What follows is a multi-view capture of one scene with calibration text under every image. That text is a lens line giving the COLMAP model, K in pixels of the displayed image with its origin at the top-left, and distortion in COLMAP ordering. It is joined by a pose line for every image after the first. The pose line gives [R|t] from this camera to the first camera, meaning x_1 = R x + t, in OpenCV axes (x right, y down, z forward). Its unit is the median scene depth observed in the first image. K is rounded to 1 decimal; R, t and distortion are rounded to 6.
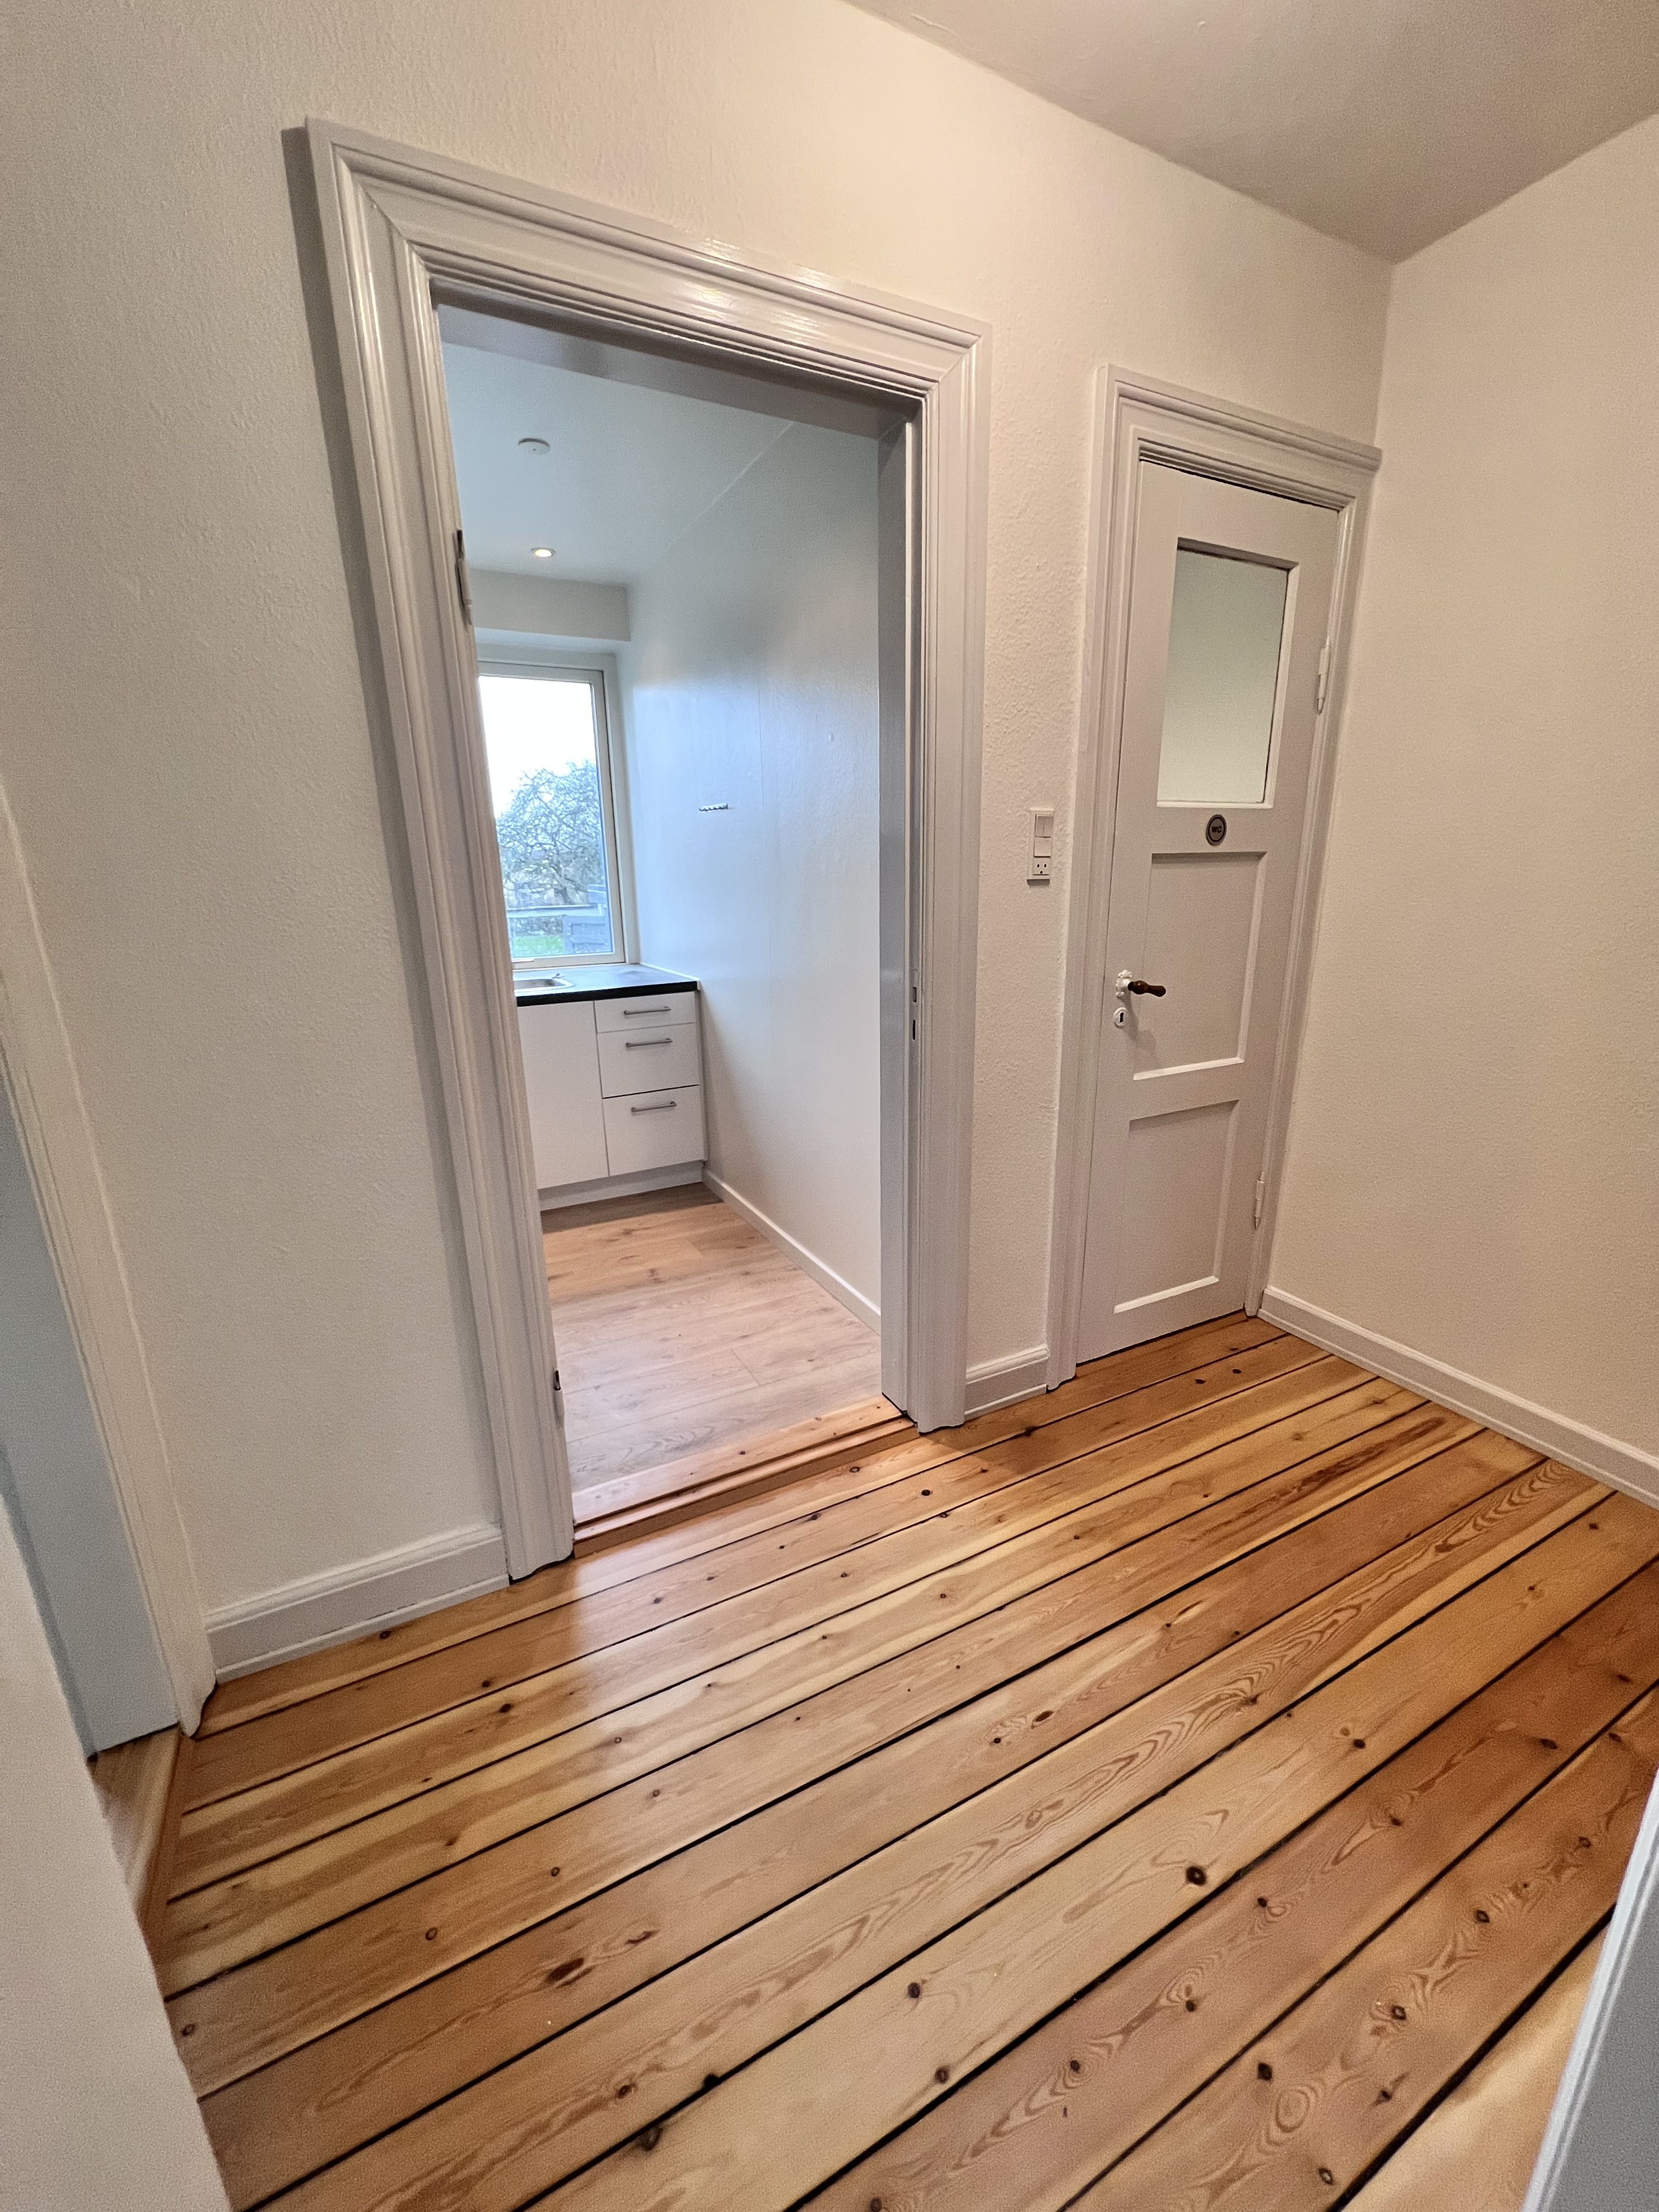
lens RADIAL K [[885.2, 0, 827.3], [0, 885.2, 1111.8], [0, 0, 1]] dist [0.000173, -0.000103]
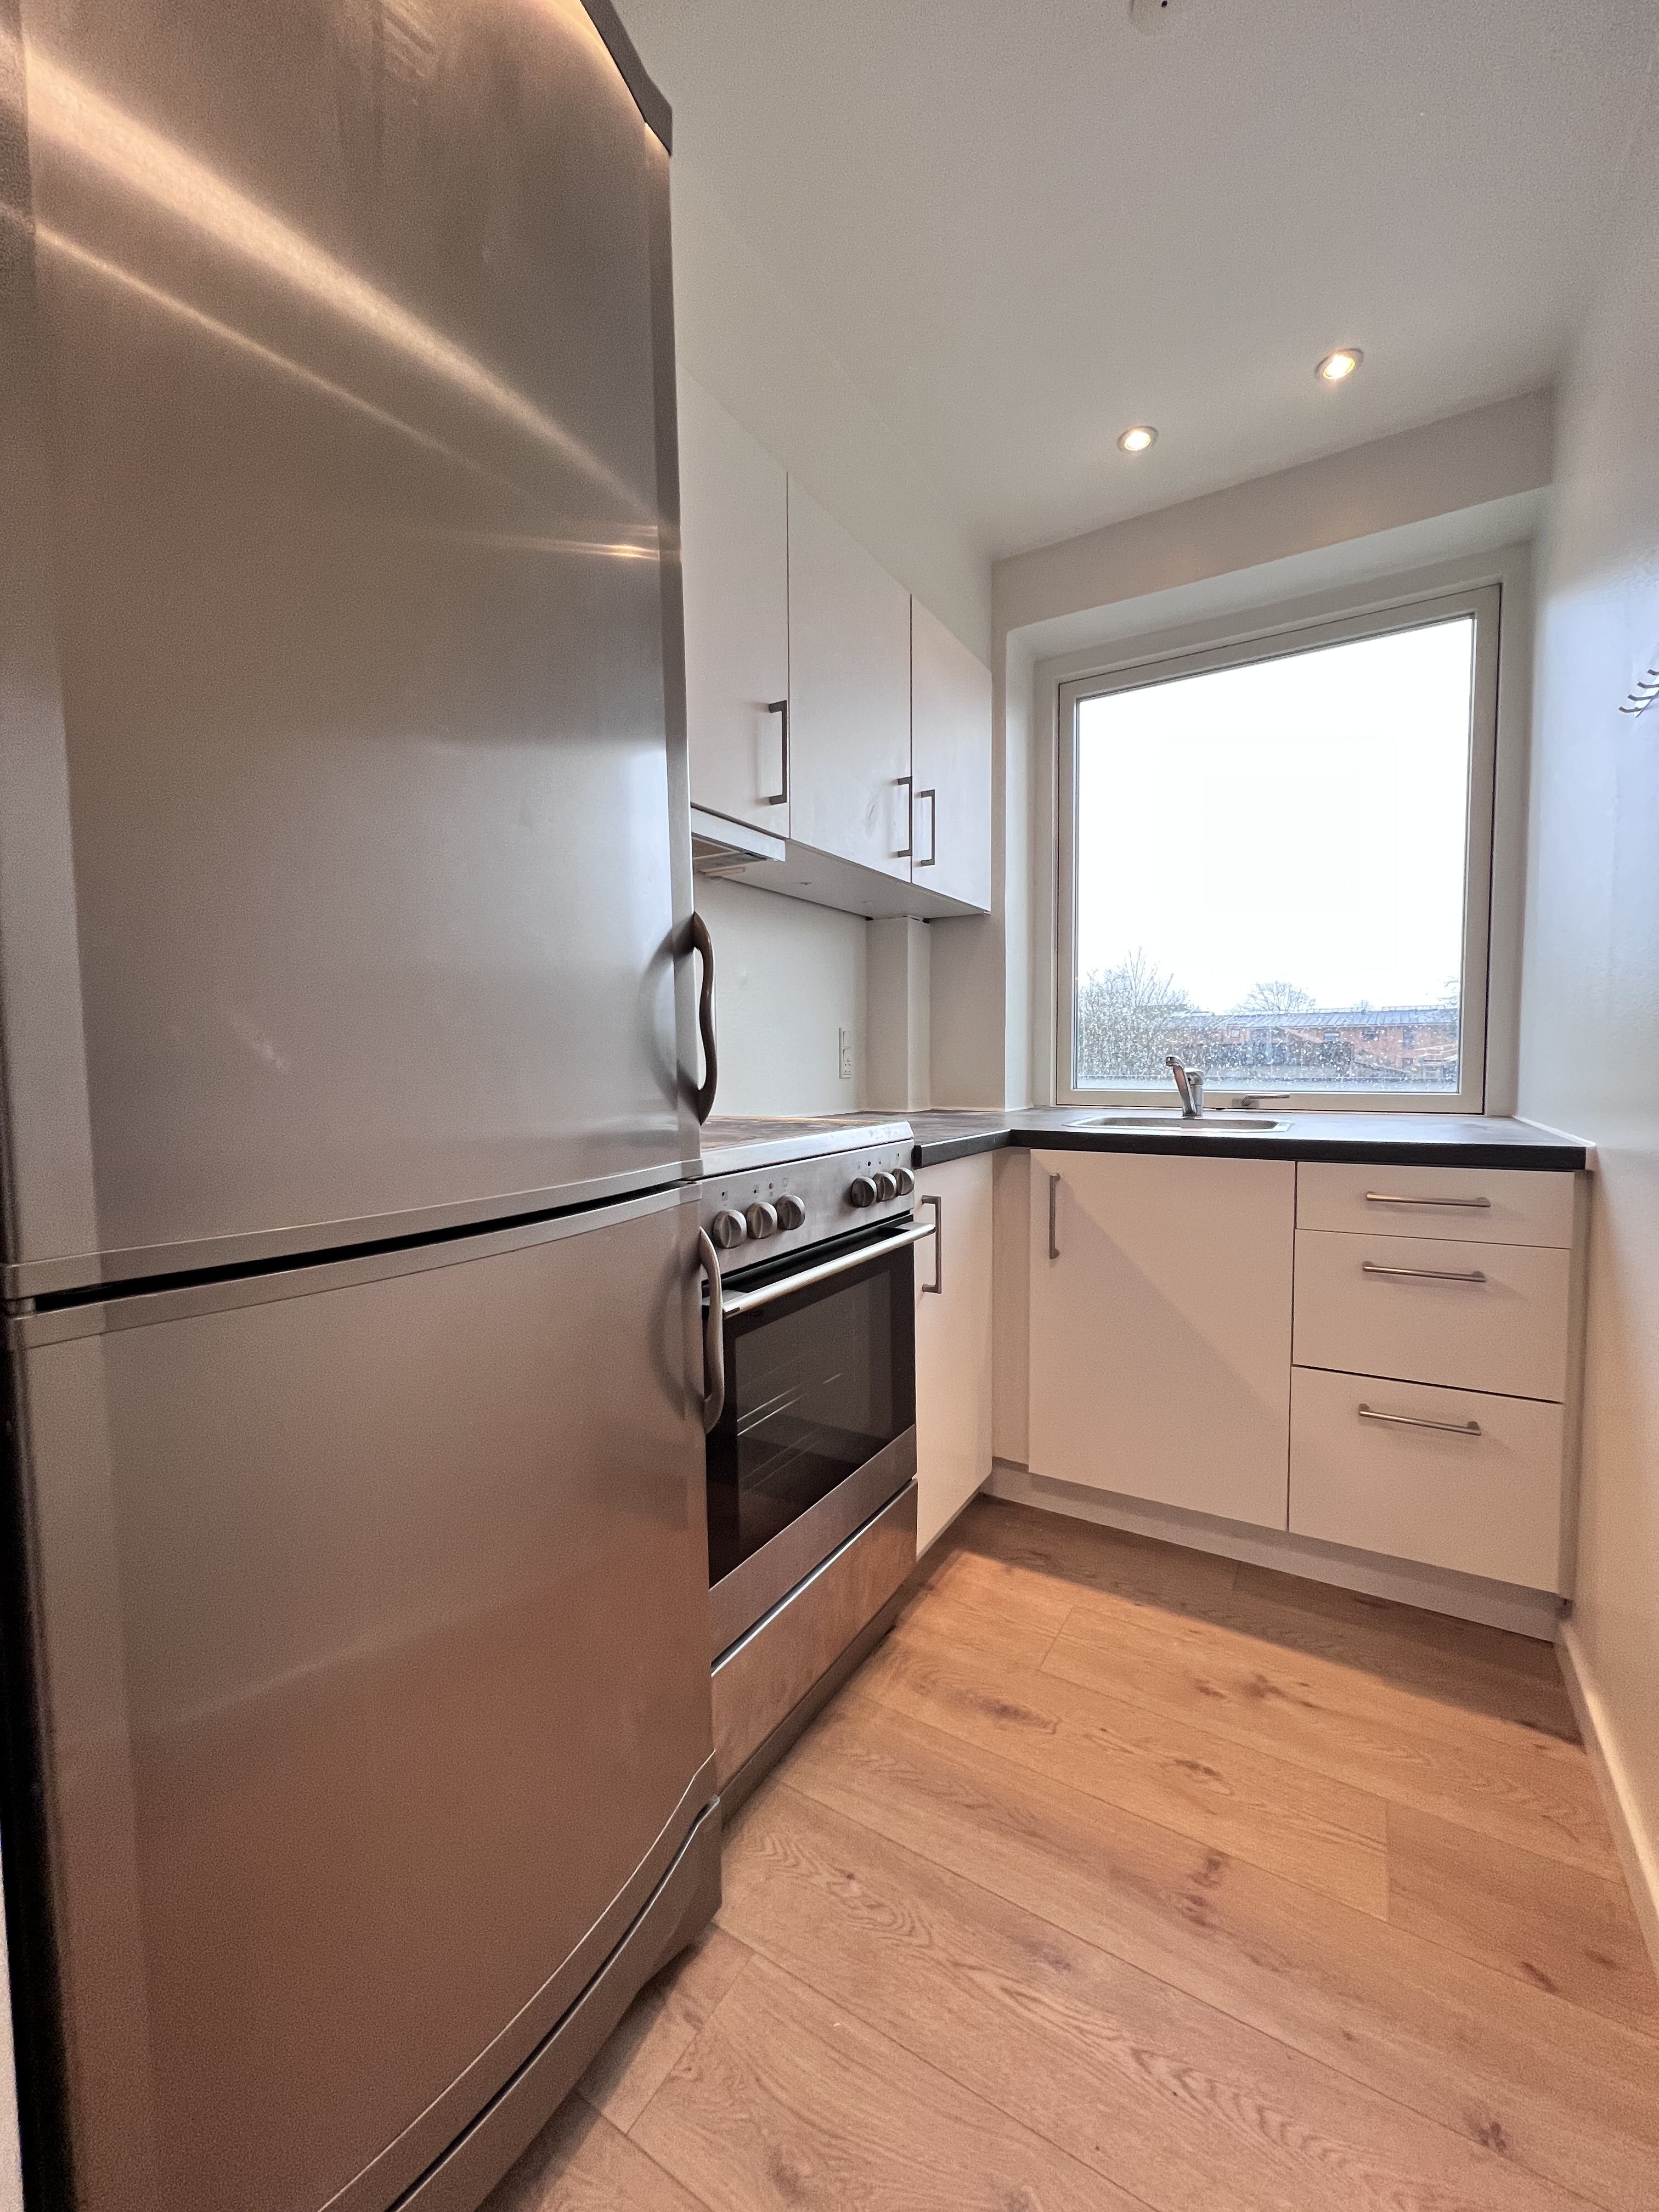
lens RADIAL K [[885.2, 0, 827.3], [0, 885.2, 1111.8], [0, 0, 1]] dist [0.000173, -0.000103]
pose [[0.518507, 0.064496, -0.852638, 0.016468], [-0.225795, 0.972085, -0.063779, -0.060760], [0.824723, 0.225591, 0.518596, 0.506808]]
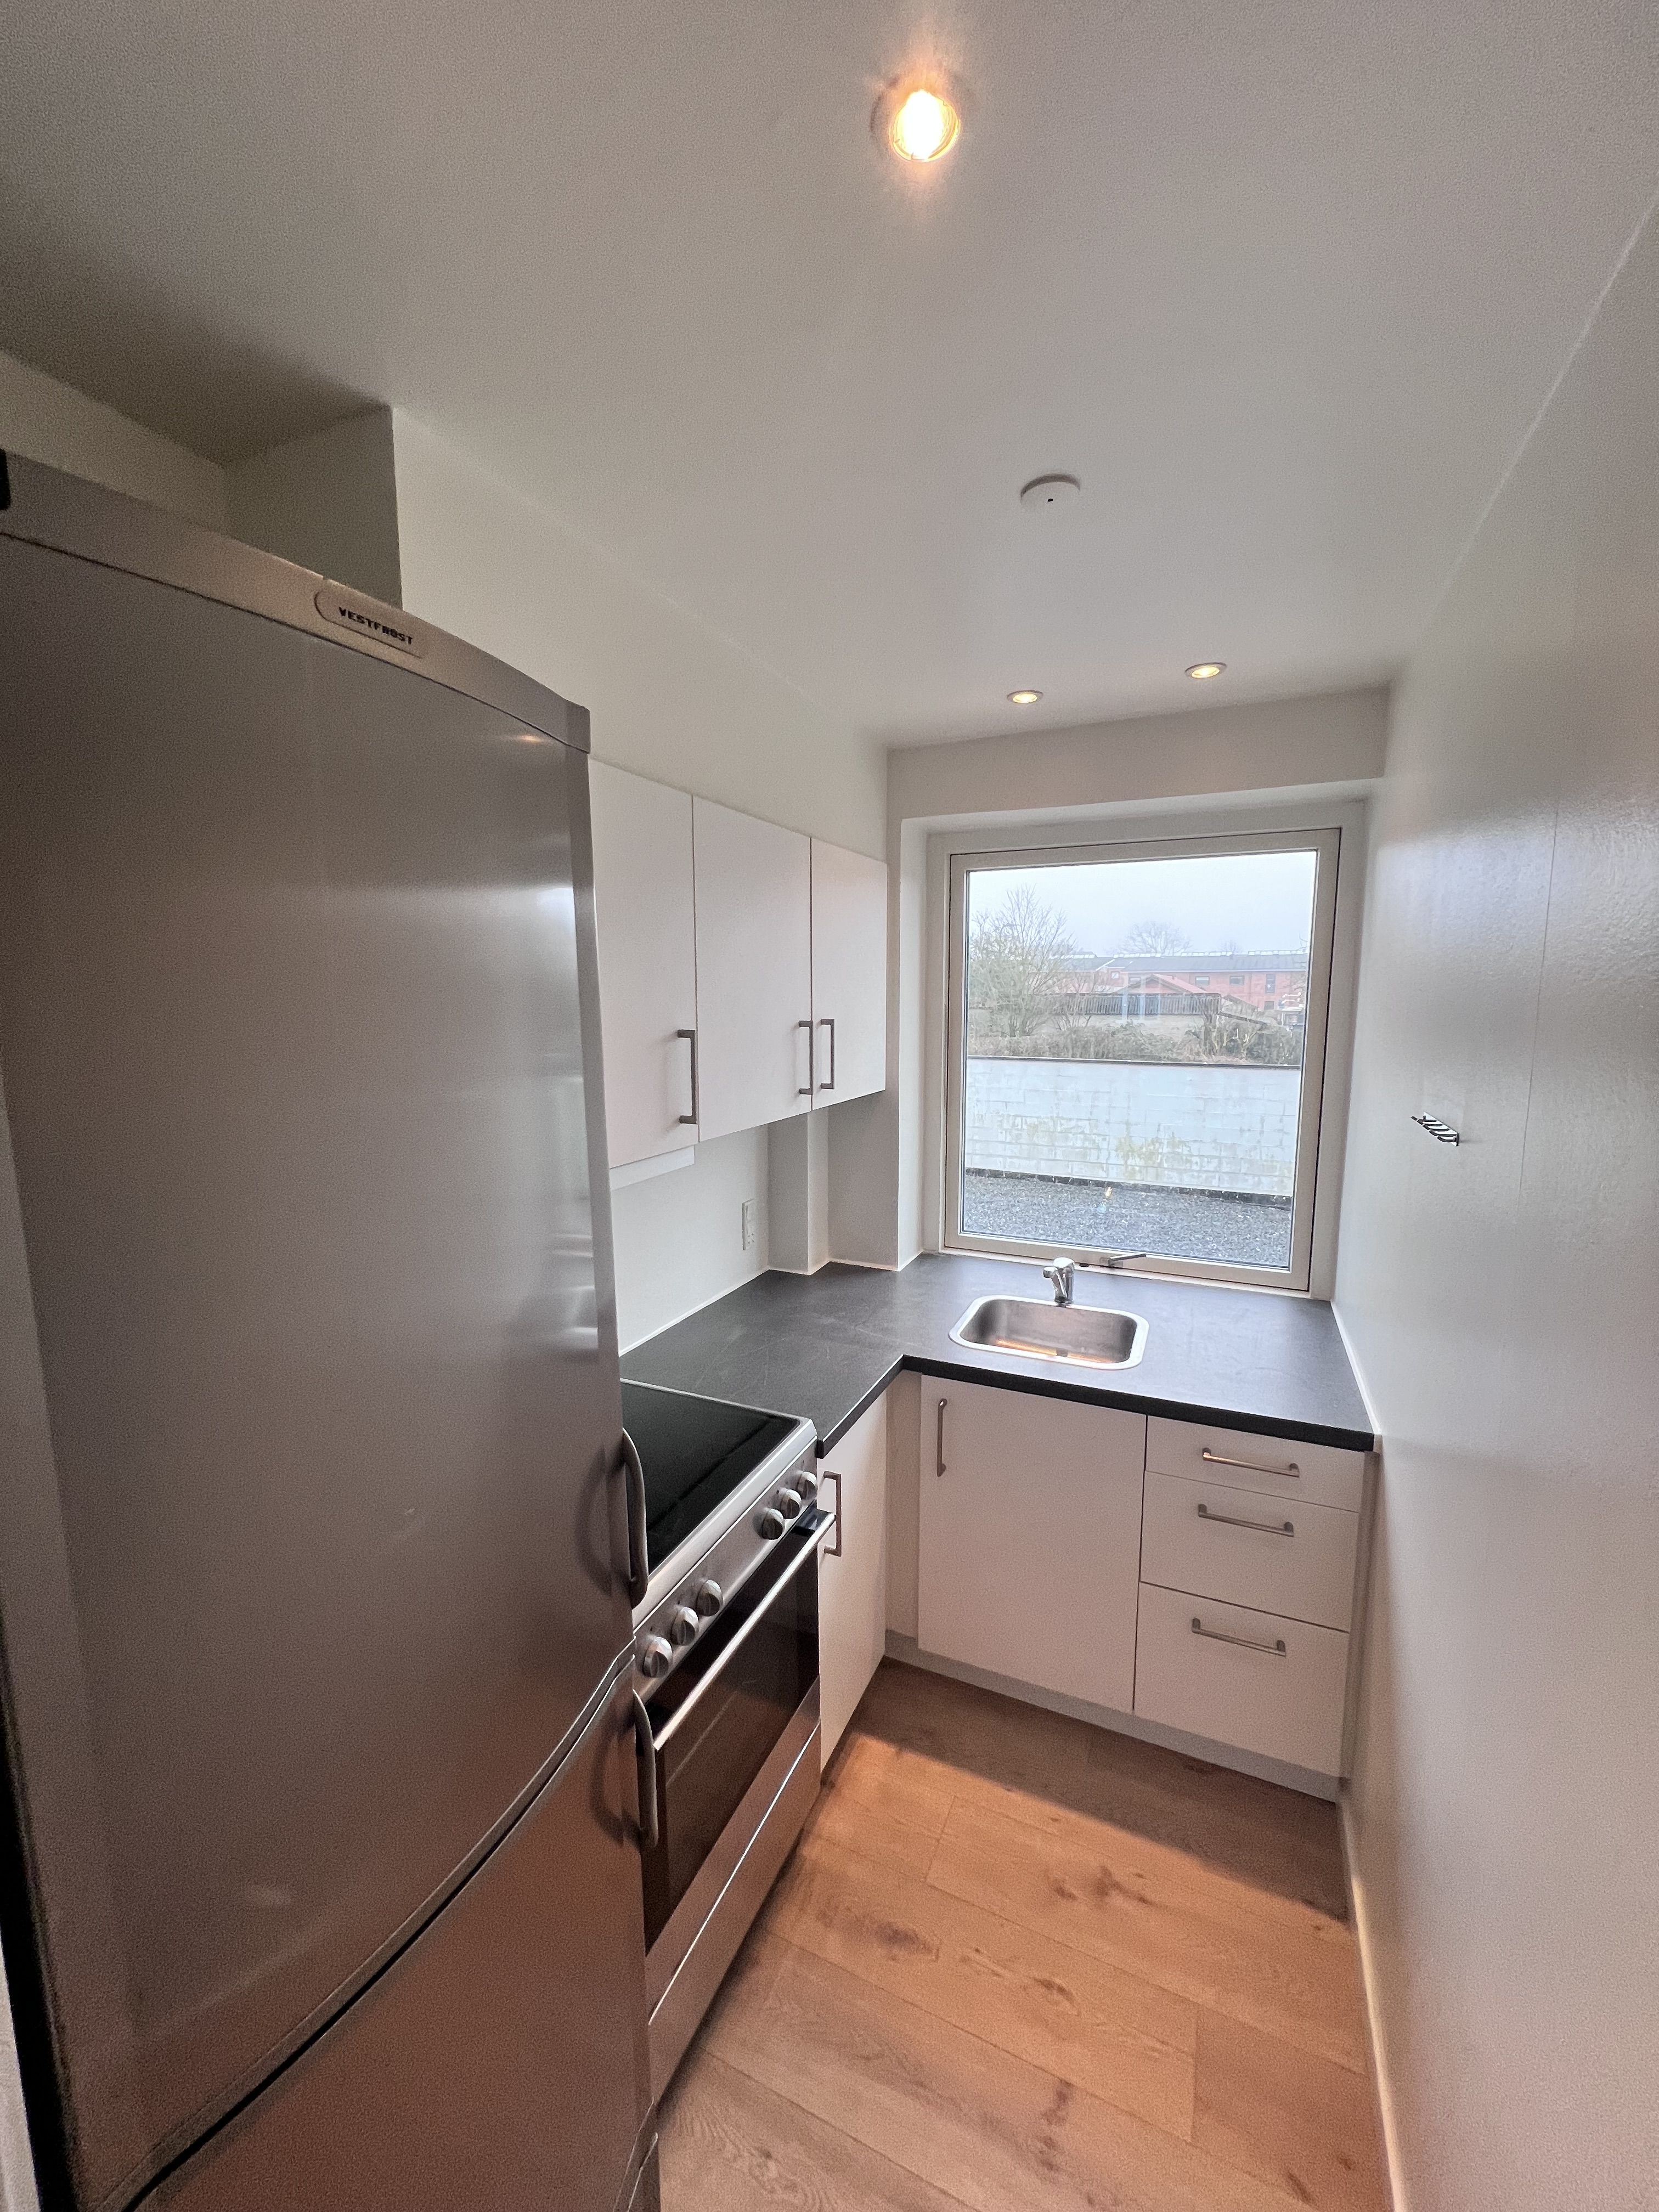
lens RADIAL K [[885.2, 0, 827.3], [0, 885.2, 1111.8], [0, 0, 1]] dist [0.000173, -0.000103]
pose [[0.616748, 0.121251, -0.777766, 0.023348], [-0.215498, 0.976326, -0.018679, -0.250185], [0.757088, 0.179127, 0.628276, 0.441688]]
